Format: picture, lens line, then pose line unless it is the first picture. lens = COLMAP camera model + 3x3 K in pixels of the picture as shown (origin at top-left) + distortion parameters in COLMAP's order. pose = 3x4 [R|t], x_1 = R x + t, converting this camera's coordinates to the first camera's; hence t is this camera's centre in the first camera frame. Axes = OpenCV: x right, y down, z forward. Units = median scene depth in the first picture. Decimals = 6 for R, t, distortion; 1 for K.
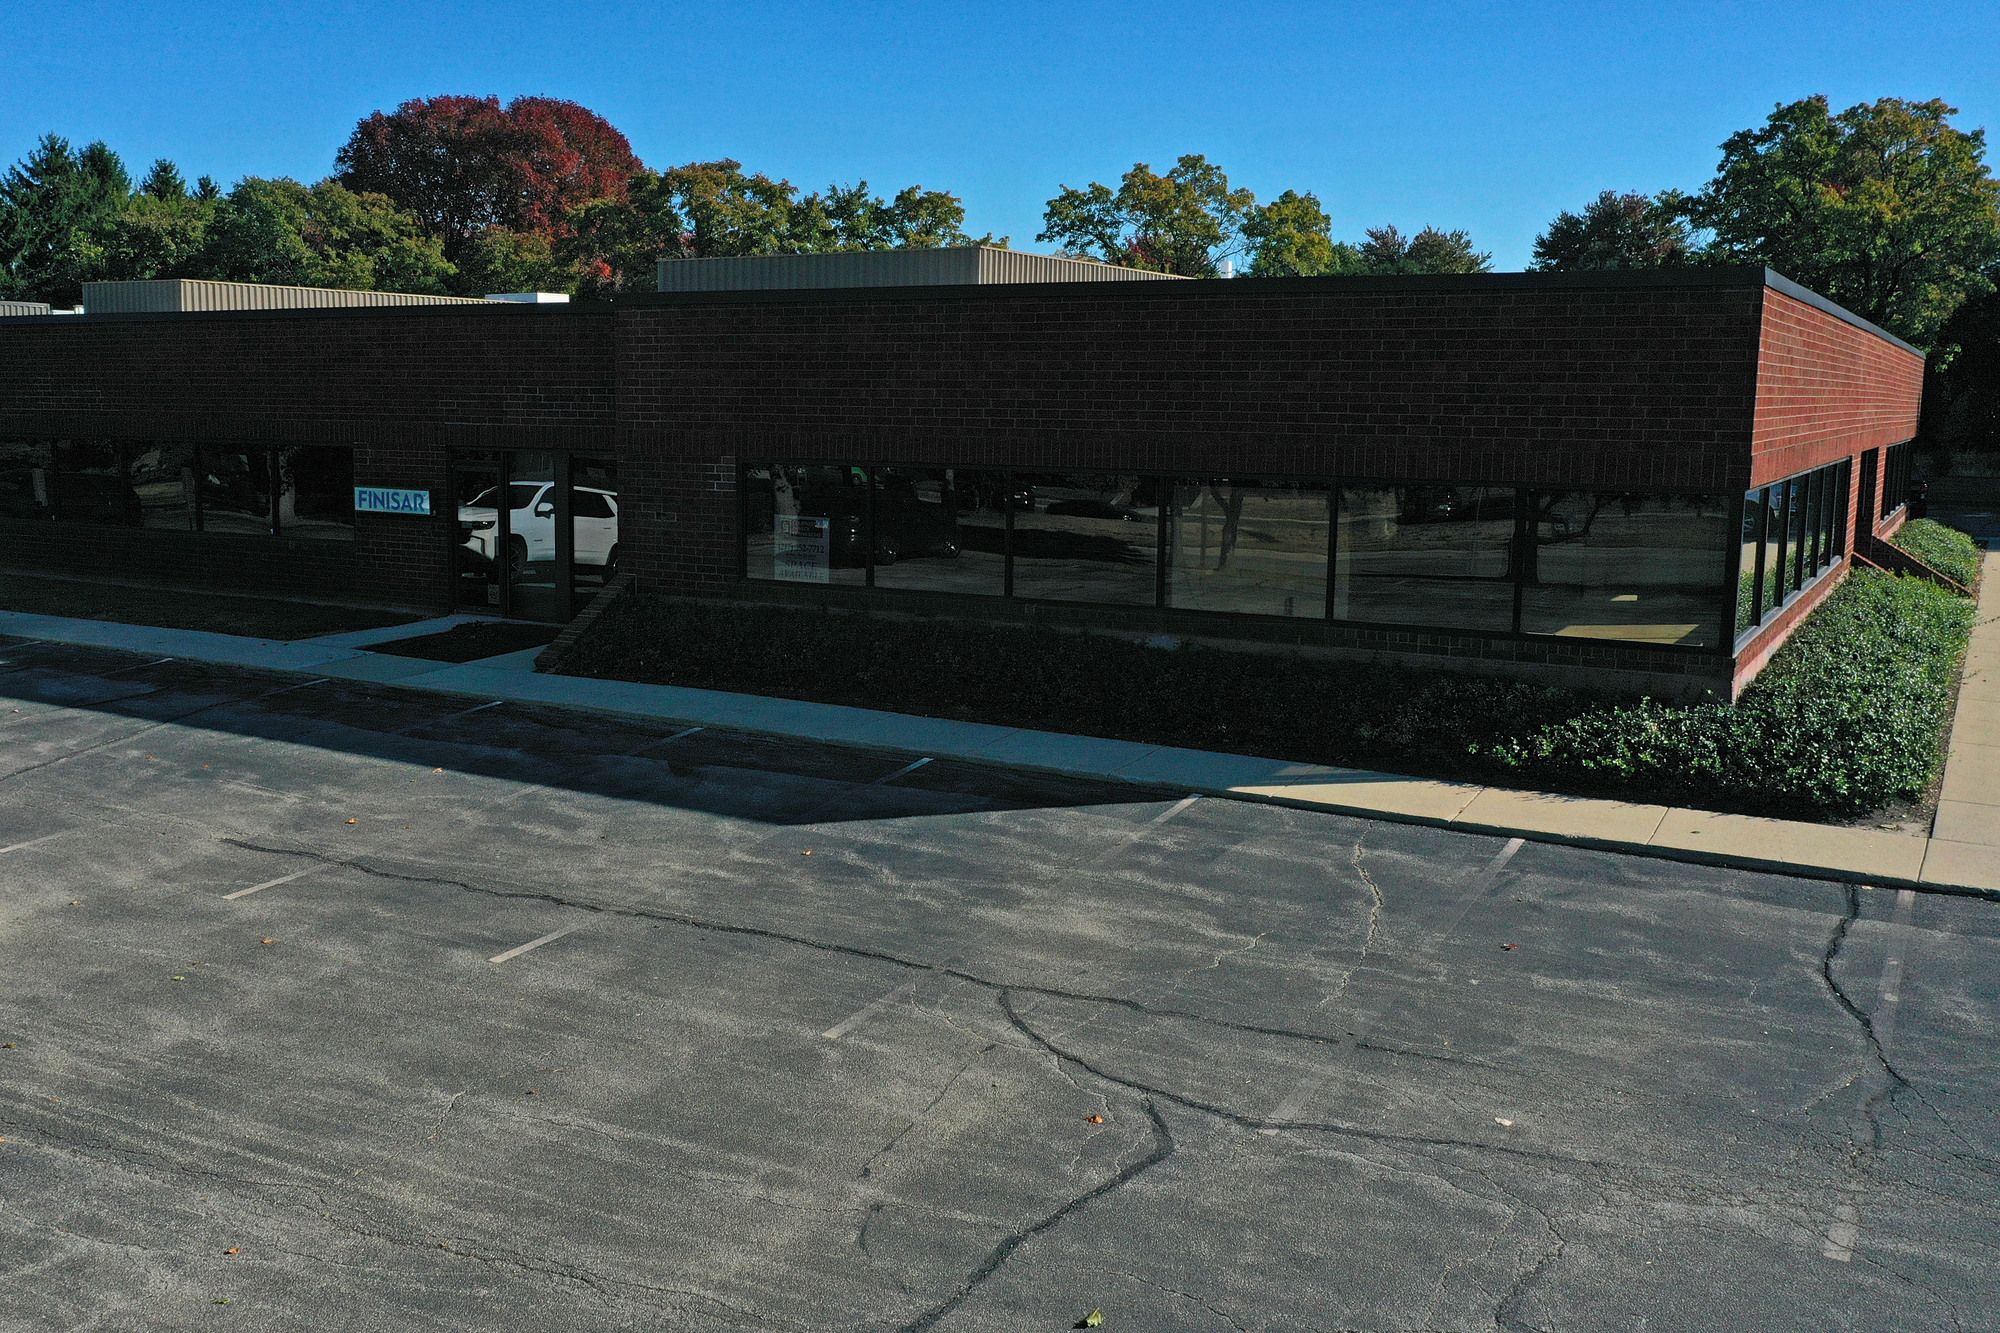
lens RADIAL K [[1811.4, 0, 961.3], [0, 1811.4, 671.5], [0, 0, 1]] dist [-0.001769, -0.007419]
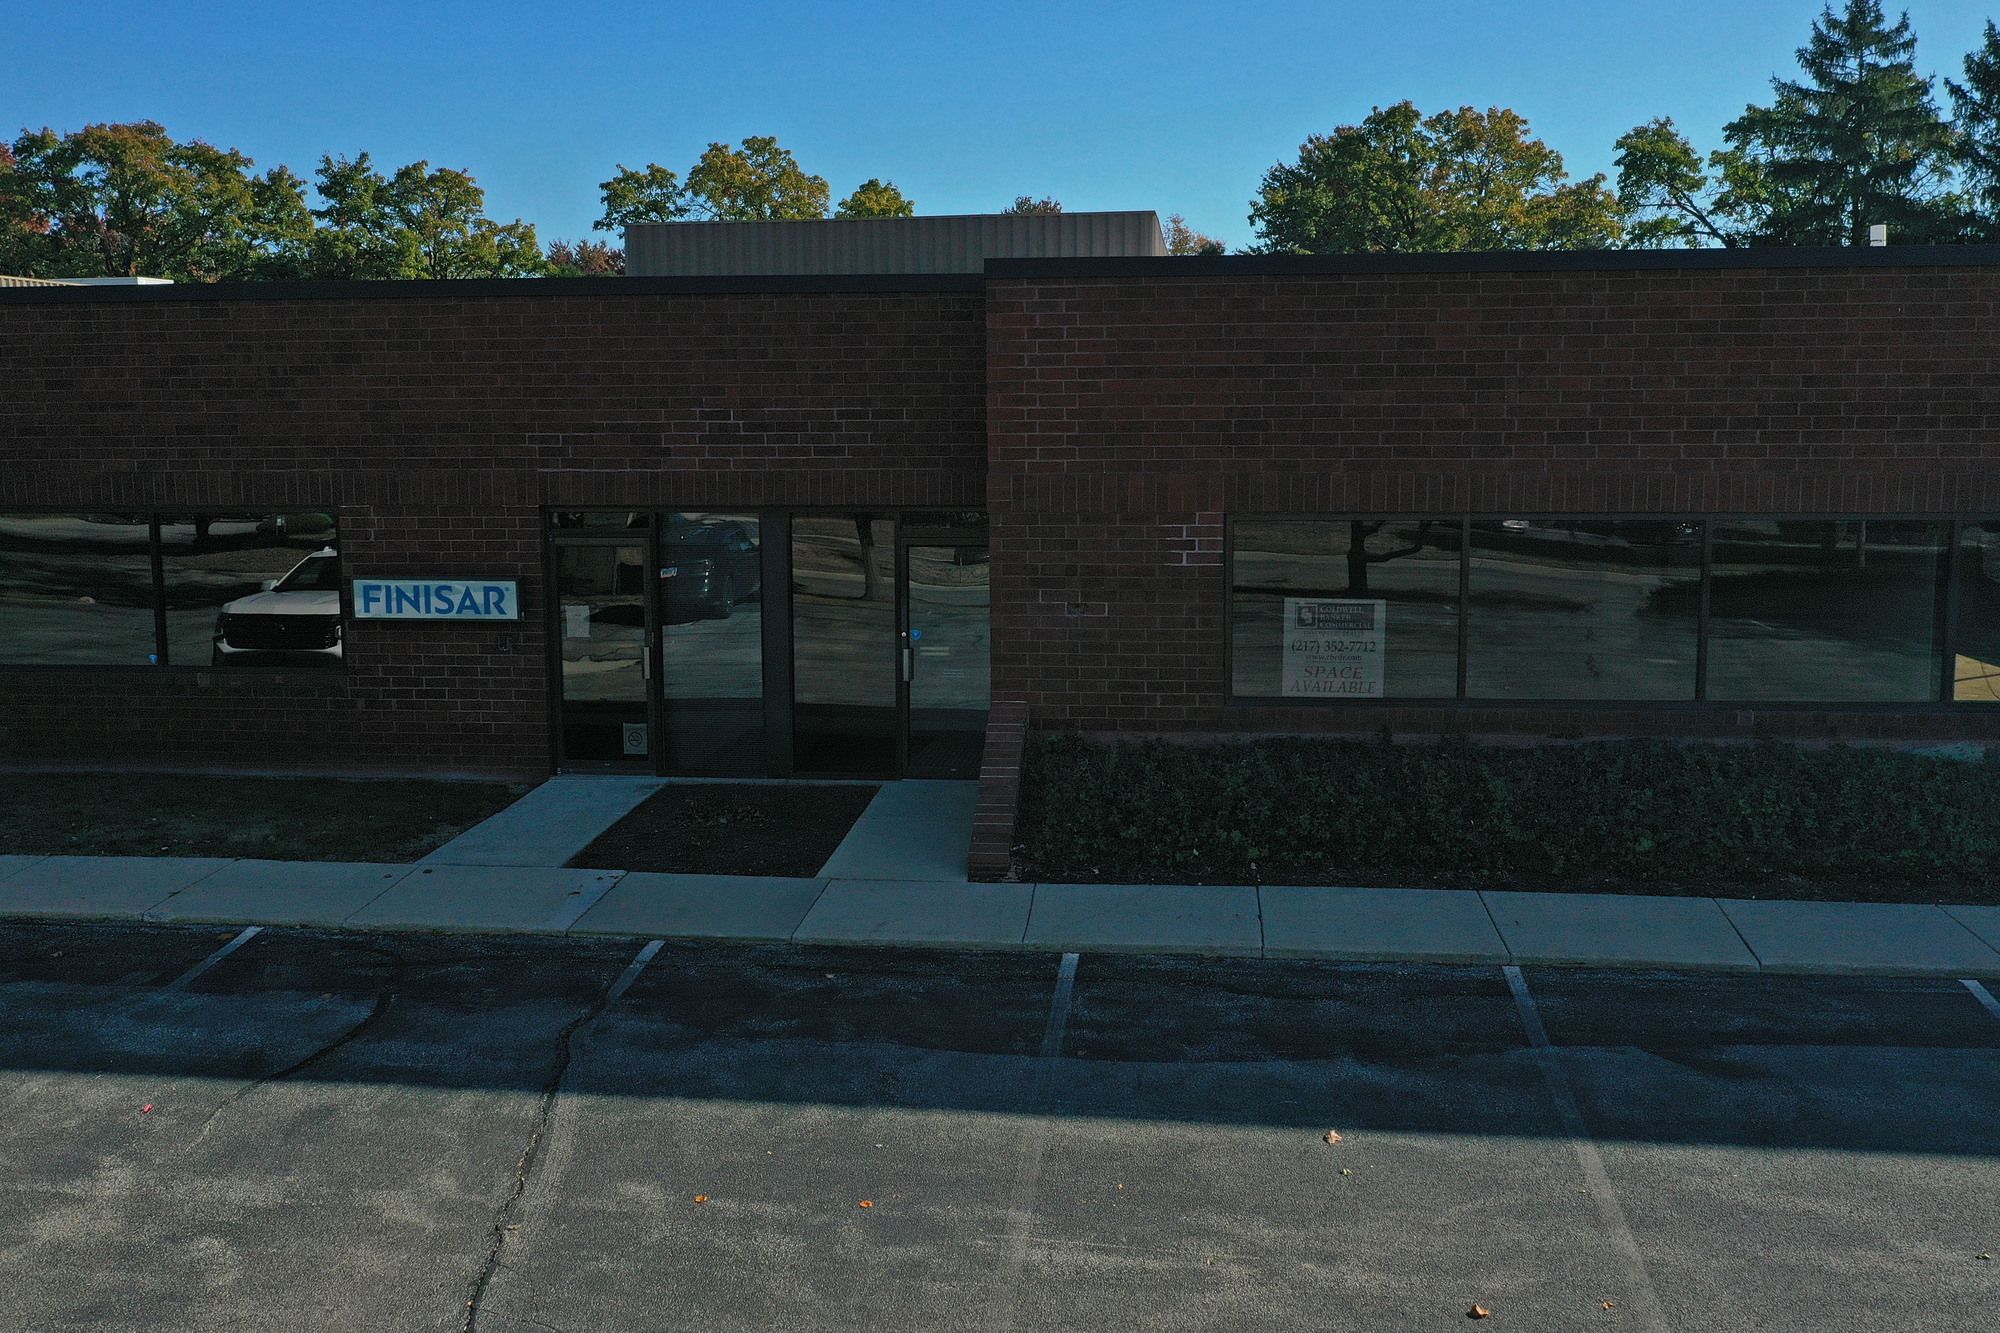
lens RADIAL K [[1811.4, 0, 961.3], [0, 1811.4, 671.5], [0, 0, 1]] dist [-0.001769, -0.007419]
pose [[0.916041, -0.073462, 0.394299, -0.226149], [0.074957, 0.997119, 0.011633, -0.036652], [-0.394018, 0.018899, 0.918908, 0.212367]]
